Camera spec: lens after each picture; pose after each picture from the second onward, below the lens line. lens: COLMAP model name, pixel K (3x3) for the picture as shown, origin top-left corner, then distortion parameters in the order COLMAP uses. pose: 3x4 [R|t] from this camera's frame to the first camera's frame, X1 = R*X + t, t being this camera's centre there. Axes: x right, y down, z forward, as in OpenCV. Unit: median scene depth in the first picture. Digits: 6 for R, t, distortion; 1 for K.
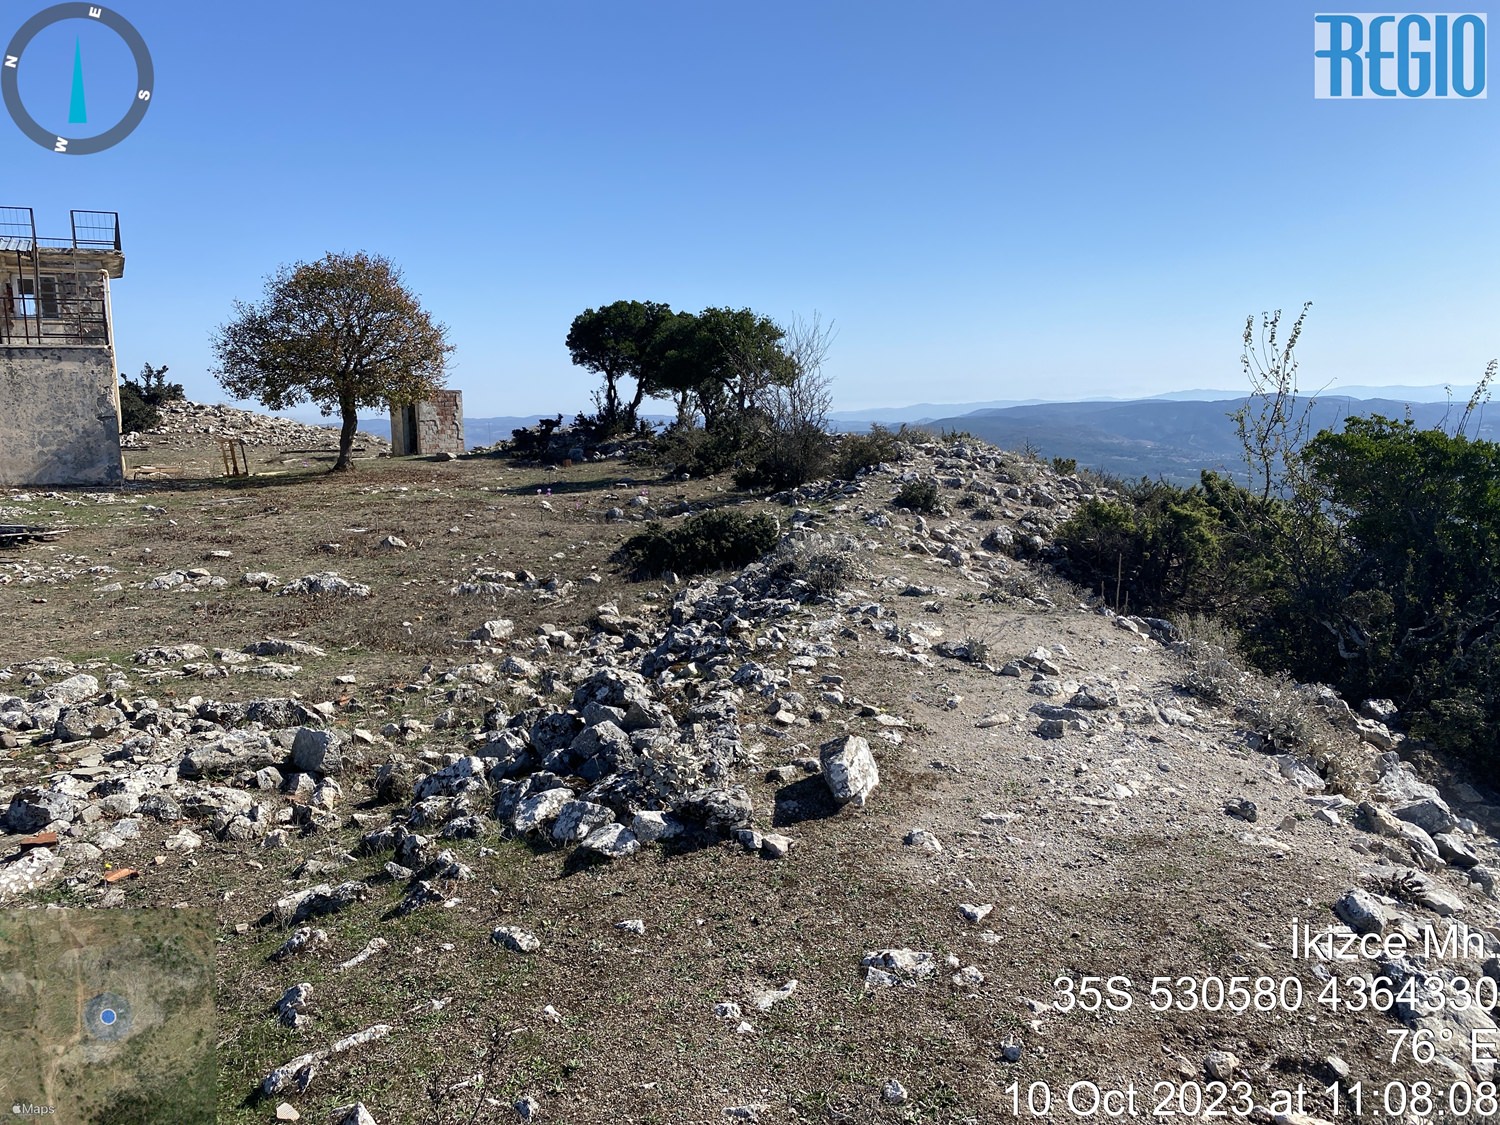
lens RADIAL K [[1148.4, 0, 750.0], [0, 1148.4, 562.5], [0, 0, 1]] dist [-0.005241, -0.002215]
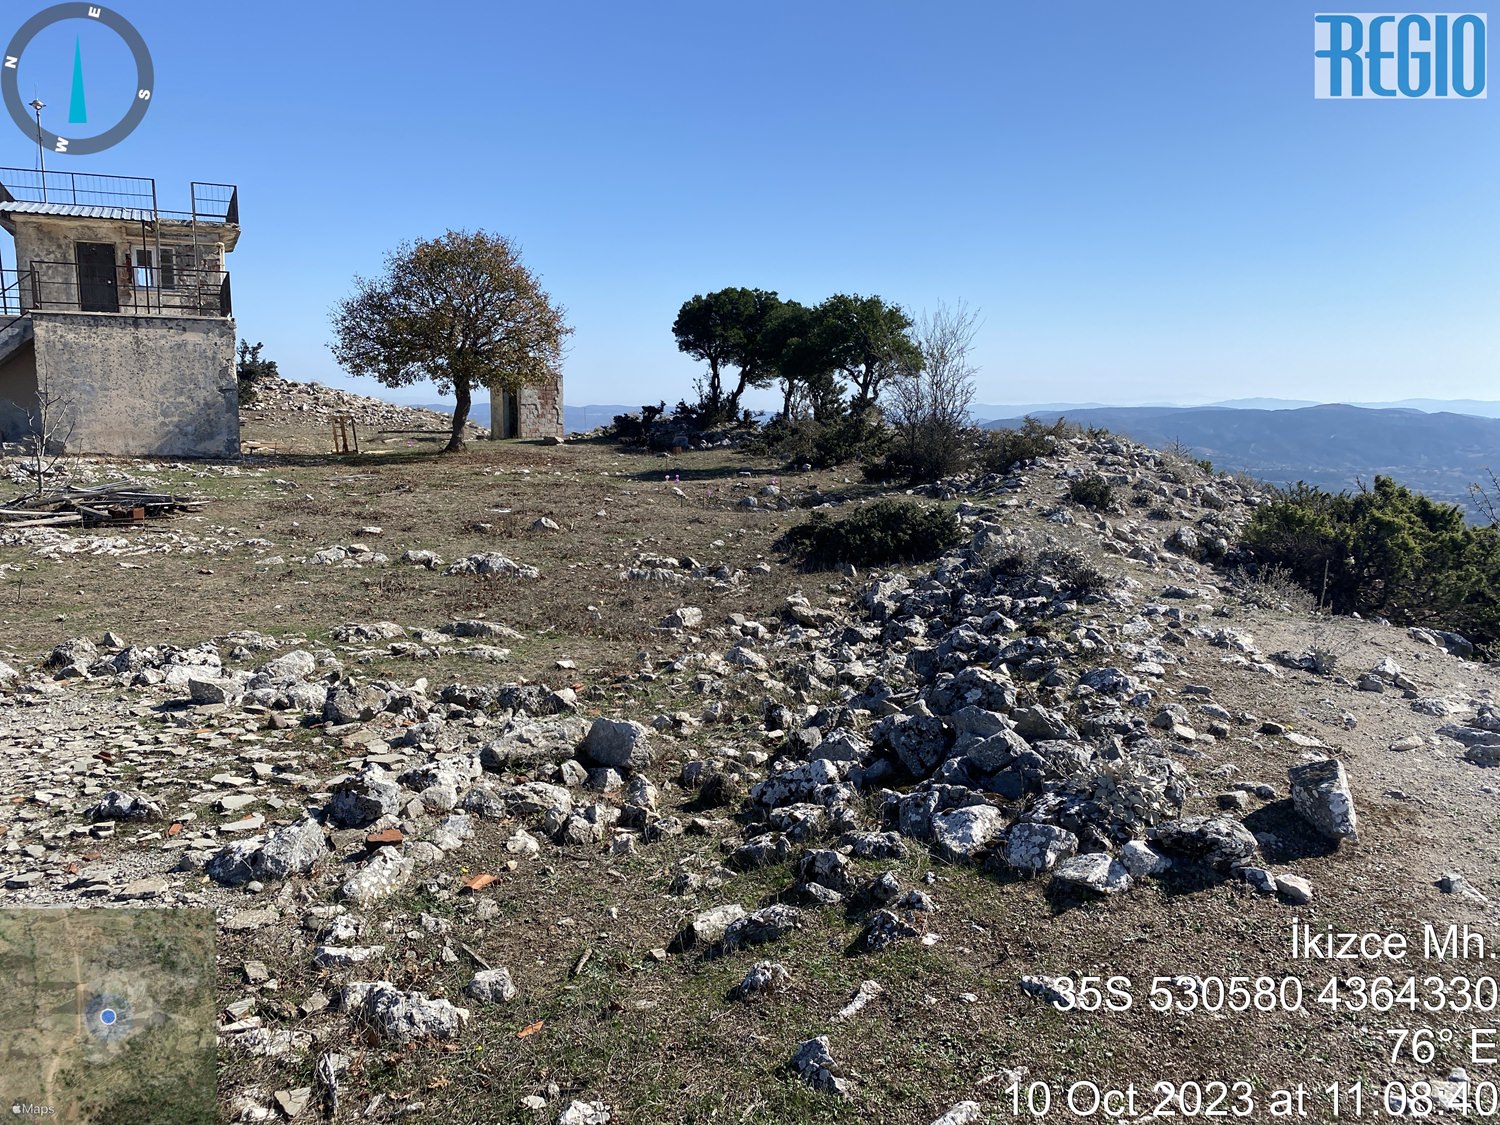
lens RADIAL K [[1126.2, 0, 707.9], [0, 1126.2, 560.4], [0, 0, 1]] dist [0.072590, -0.154732]
pose [[0.998352, 0.032976, -0.046961, -0.129920], [-0.032833, 0.999454, 0.003824, 0.005180], [0.047061, -0.002275, 0.998889, 0.048310]]
